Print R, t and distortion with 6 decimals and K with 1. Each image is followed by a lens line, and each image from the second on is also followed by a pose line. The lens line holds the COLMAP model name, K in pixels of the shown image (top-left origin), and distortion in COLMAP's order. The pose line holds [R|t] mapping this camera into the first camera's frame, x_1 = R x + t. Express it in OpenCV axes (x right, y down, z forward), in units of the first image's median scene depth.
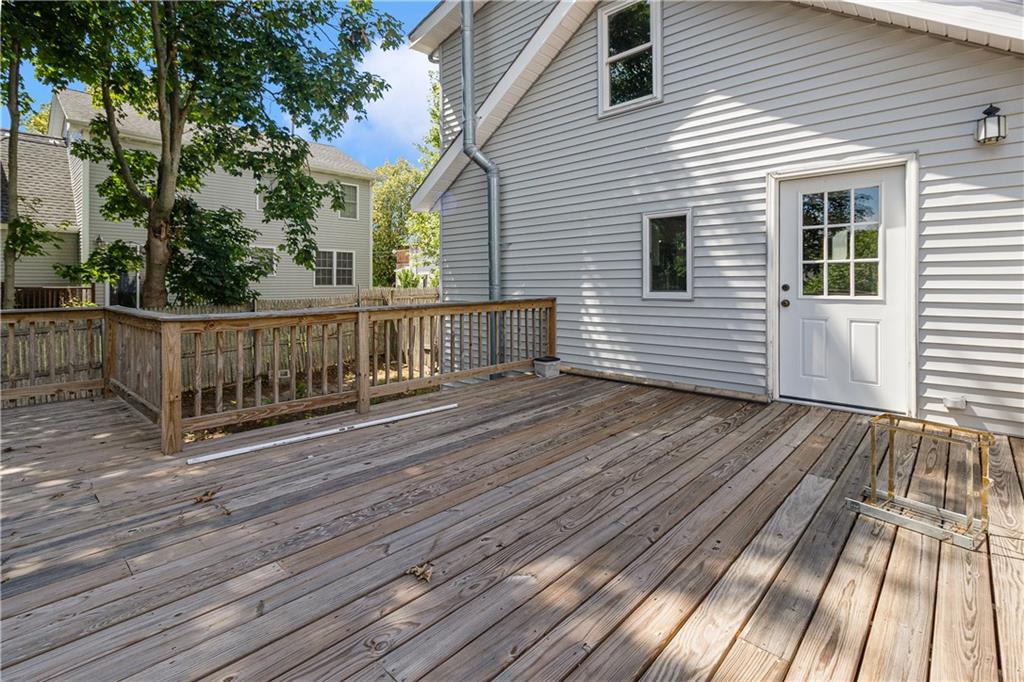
lens RADIAL K [[487.7, 0, 518.9], [0, 487.7, 336.6], [0, 0, 1]] dist [-0.002227, -0.000399]
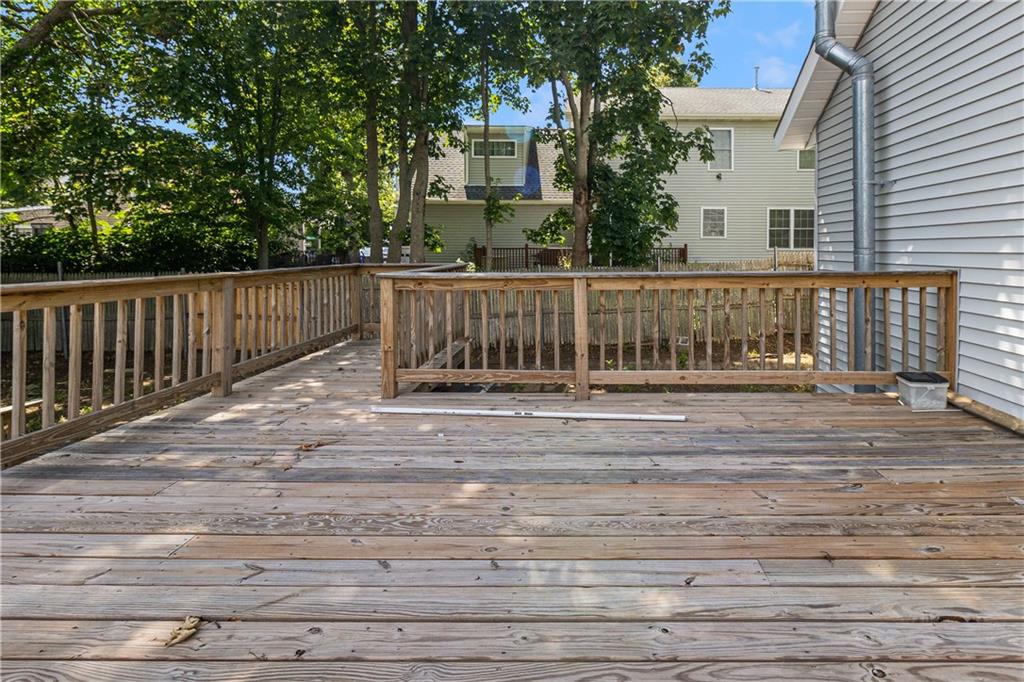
lens RADIAL K [[533.5, 0, 512.0], [0, 533.5, 289.6], [0, 0, 1]] dist [0.002341, 0.000265]
pose [[0.671409, 0.064408, -0.738283, 0.201416], [-0.084291, 0.996388, 0.010268, -0.023010], [0.736278, 0.055337, 0.674413, 0.227100]]
